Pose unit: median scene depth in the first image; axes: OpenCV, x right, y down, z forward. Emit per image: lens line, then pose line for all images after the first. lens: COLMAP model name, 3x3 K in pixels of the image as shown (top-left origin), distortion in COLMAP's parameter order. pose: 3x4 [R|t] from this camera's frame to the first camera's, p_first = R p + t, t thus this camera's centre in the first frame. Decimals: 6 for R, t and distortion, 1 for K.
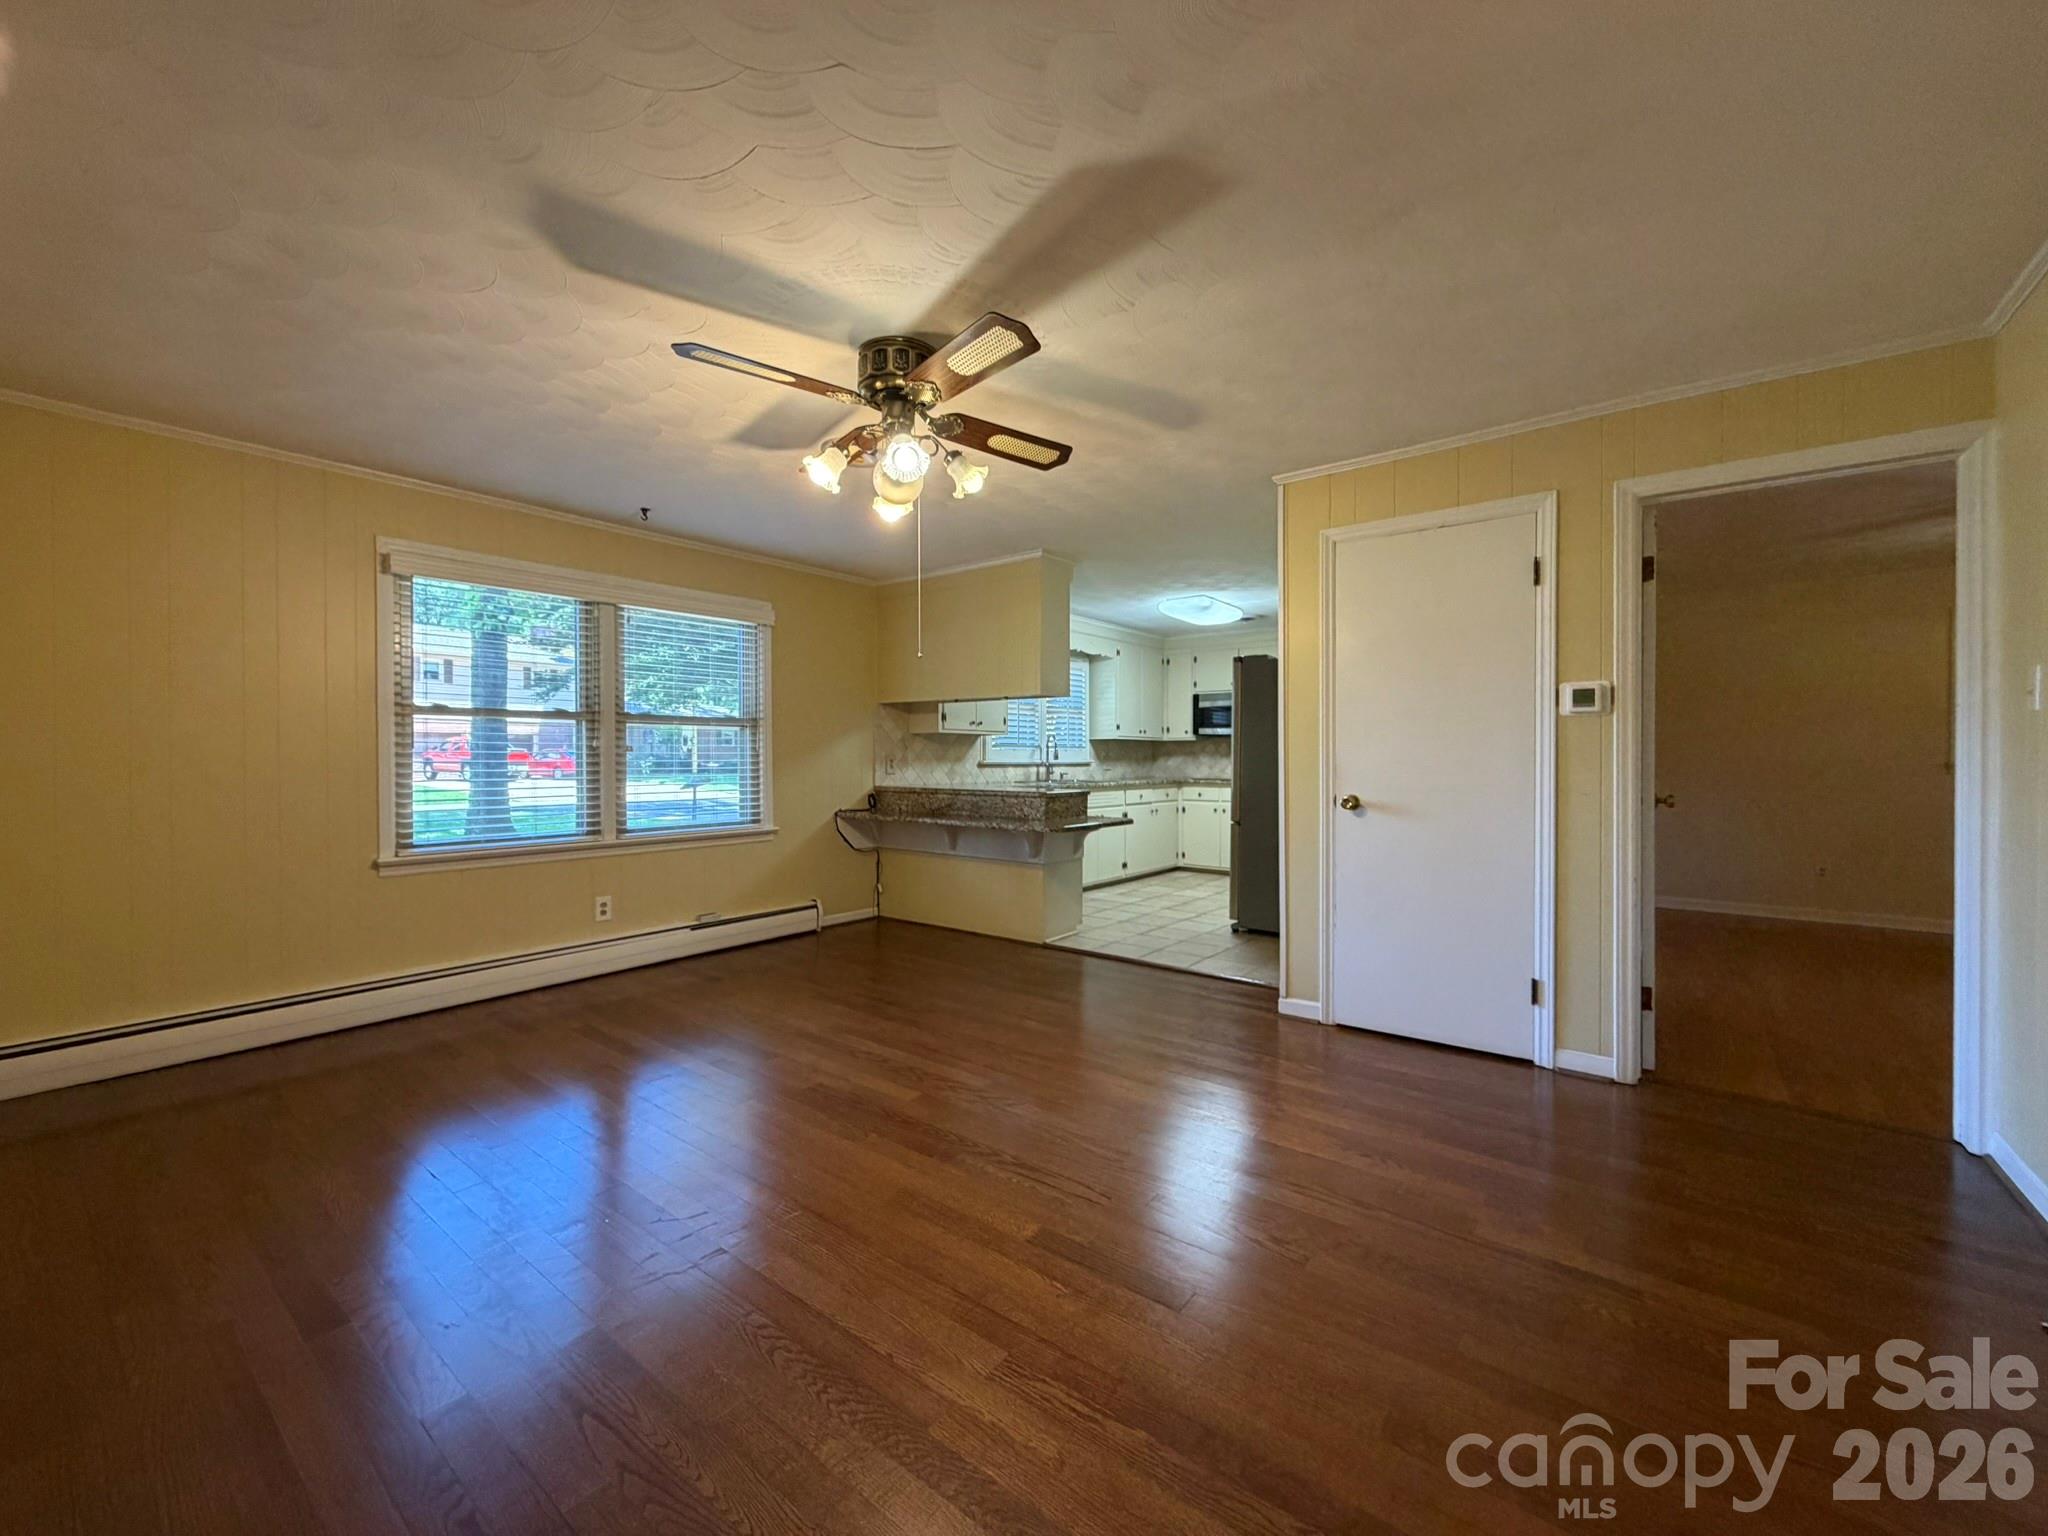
lens RADIAL K [[818.7, 0, 1013.0], [0, 818.7, 760.5], [0, 0, 1]] dist [-0.001027, -0.000087]
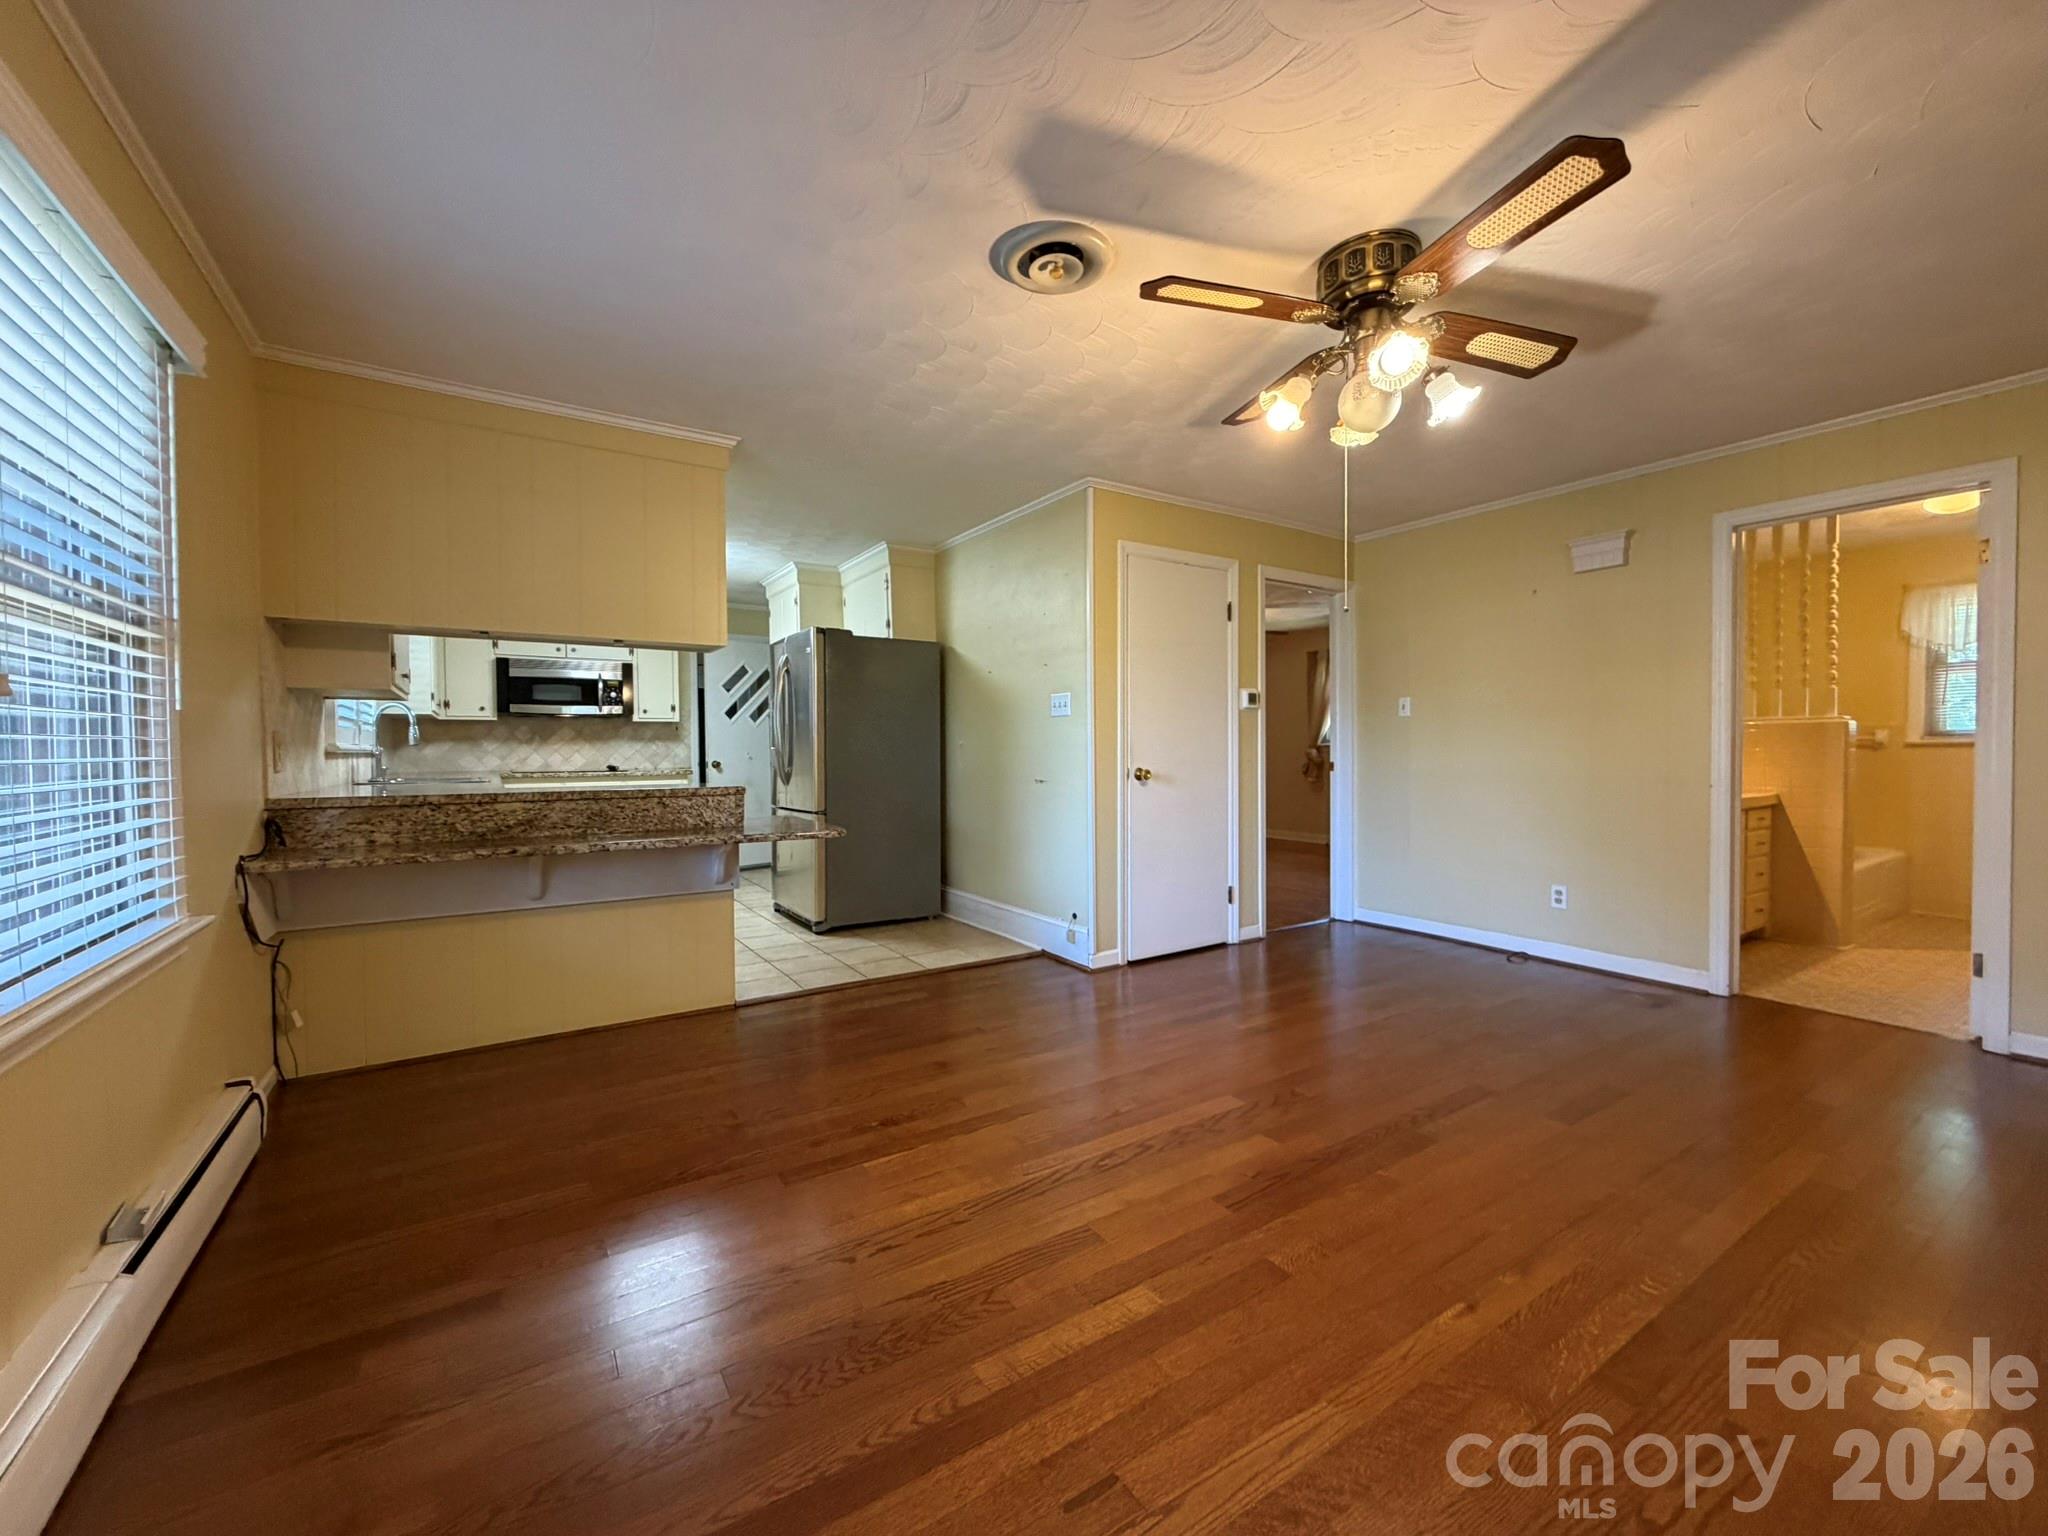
lens RADIAL K [[818.7, 0, 1015.2], [0, 818.7, 762.0], [0, 0, 1]] dist [-0.001027, -0.000087]
pose [[0.319531, -0.018256, 0.947400, -0.512917], [0.009391, 0.999826, 0.016099, 0.007891], [-0.947529, 0.003752, 0.319647, 0.513744]]
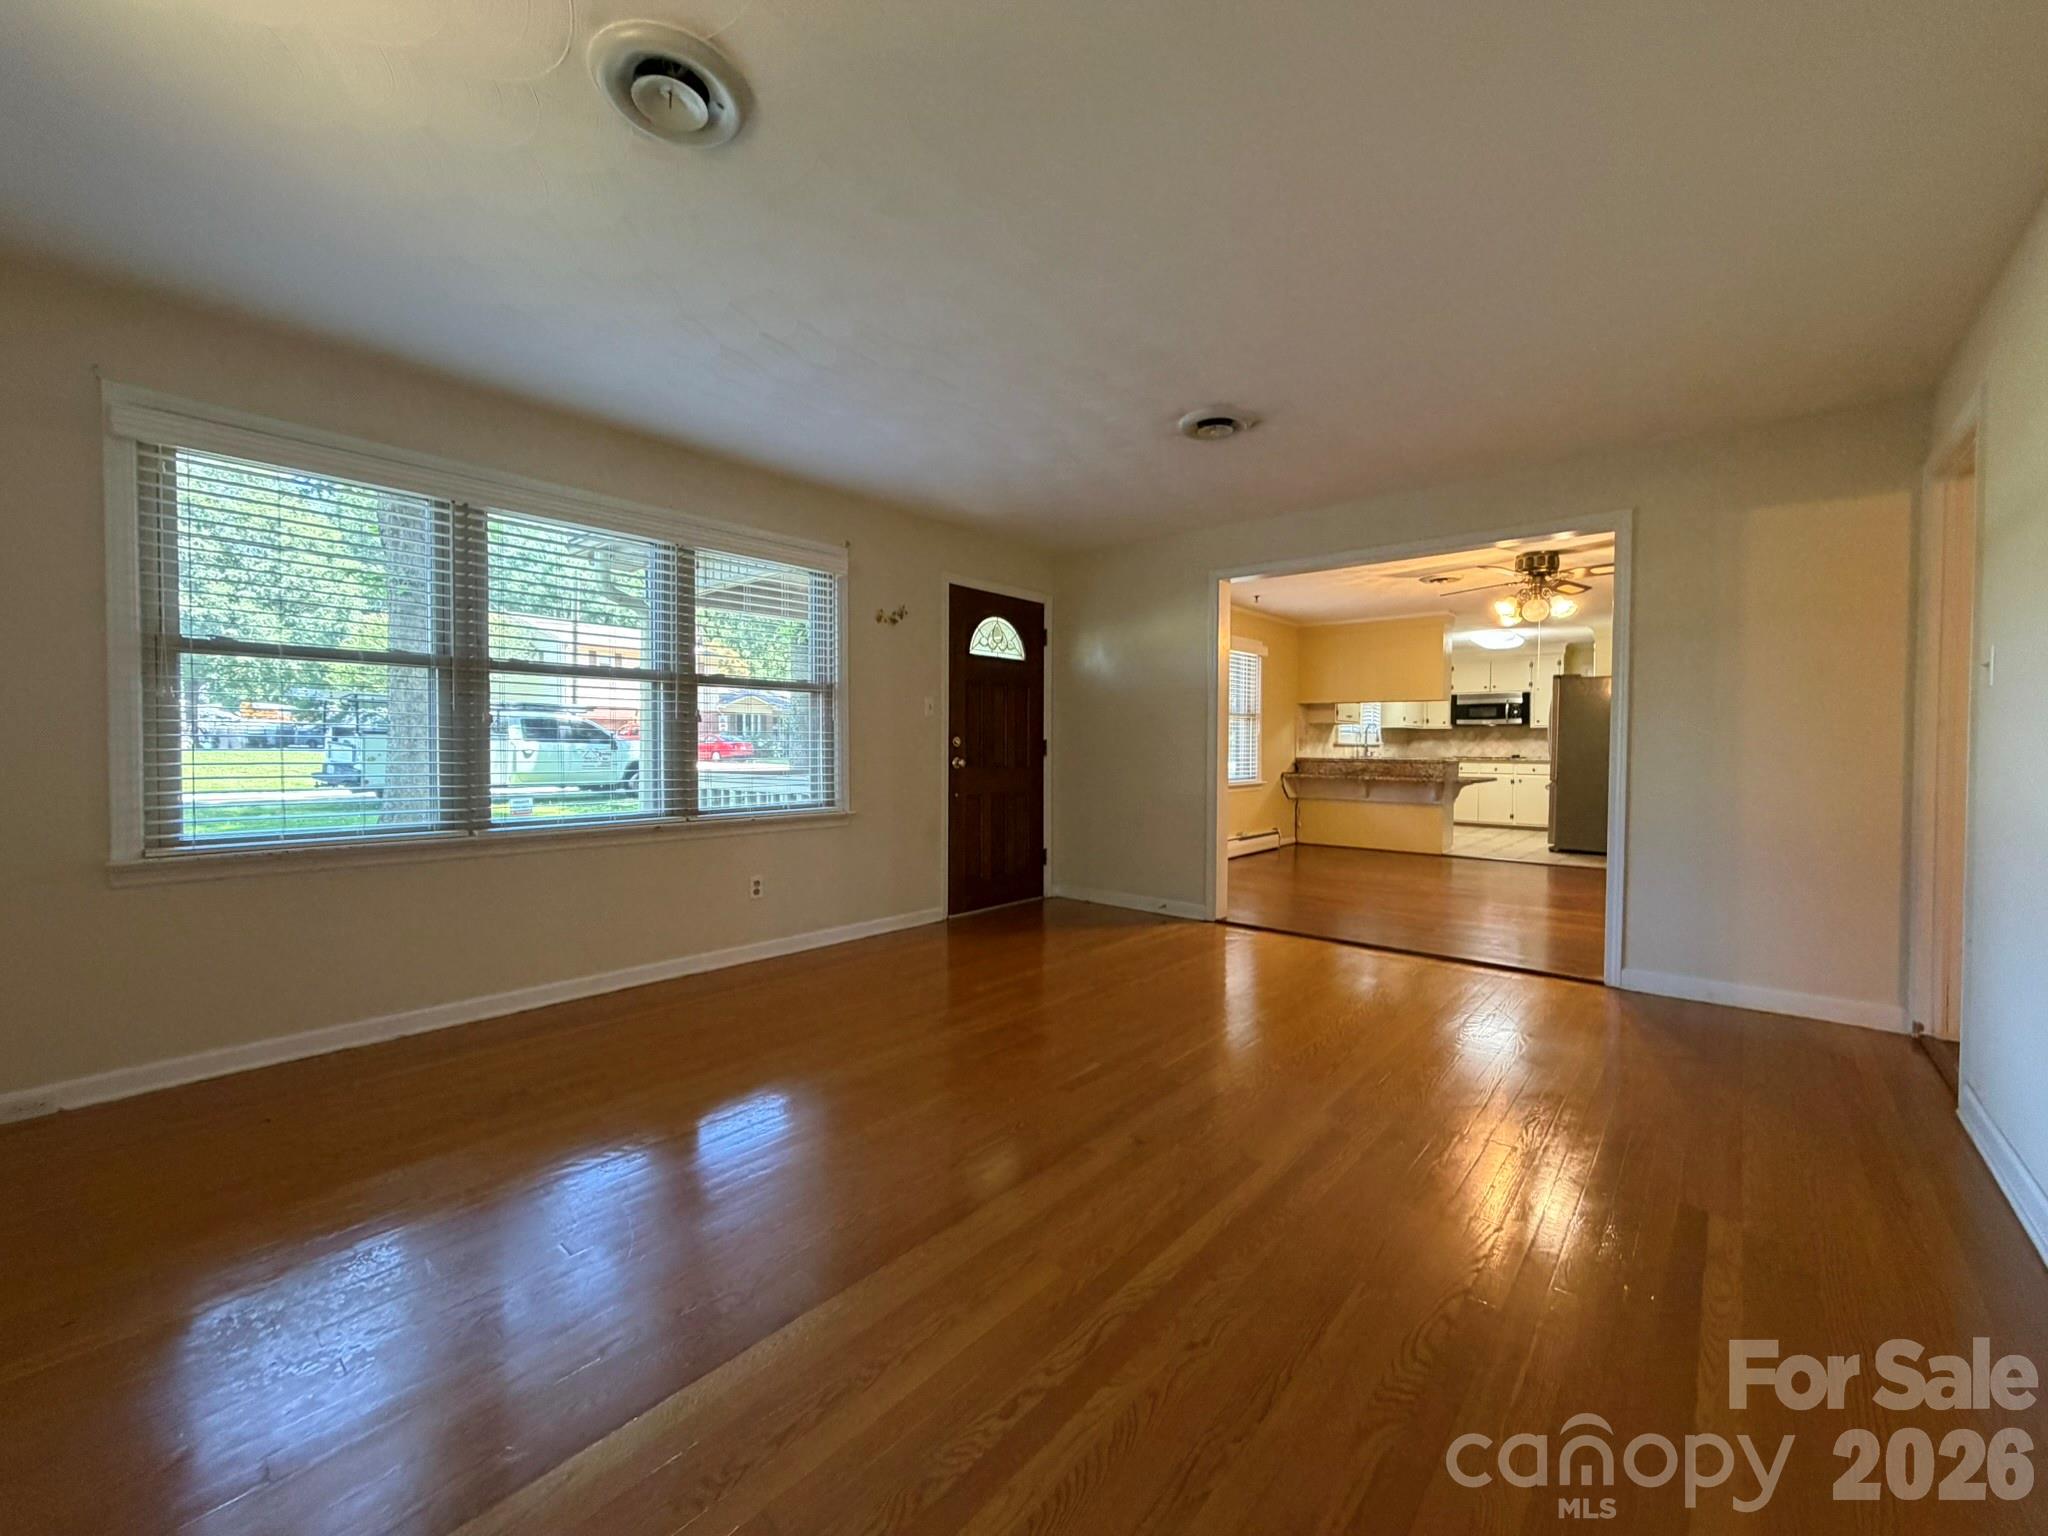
lens RADIAL K [[818.7, 0, 1022.7], [0, 818.7, 760.3], [0, 0, 1]] dist [-0.001027, -0.000087]
pose [[0.999068, 0.007428, -0.042517, -0.680951], [-0.006684, 0.999822, 0.017623, 0.013654], [0.042641, -0.017322, 0.998940, -0.618124]]
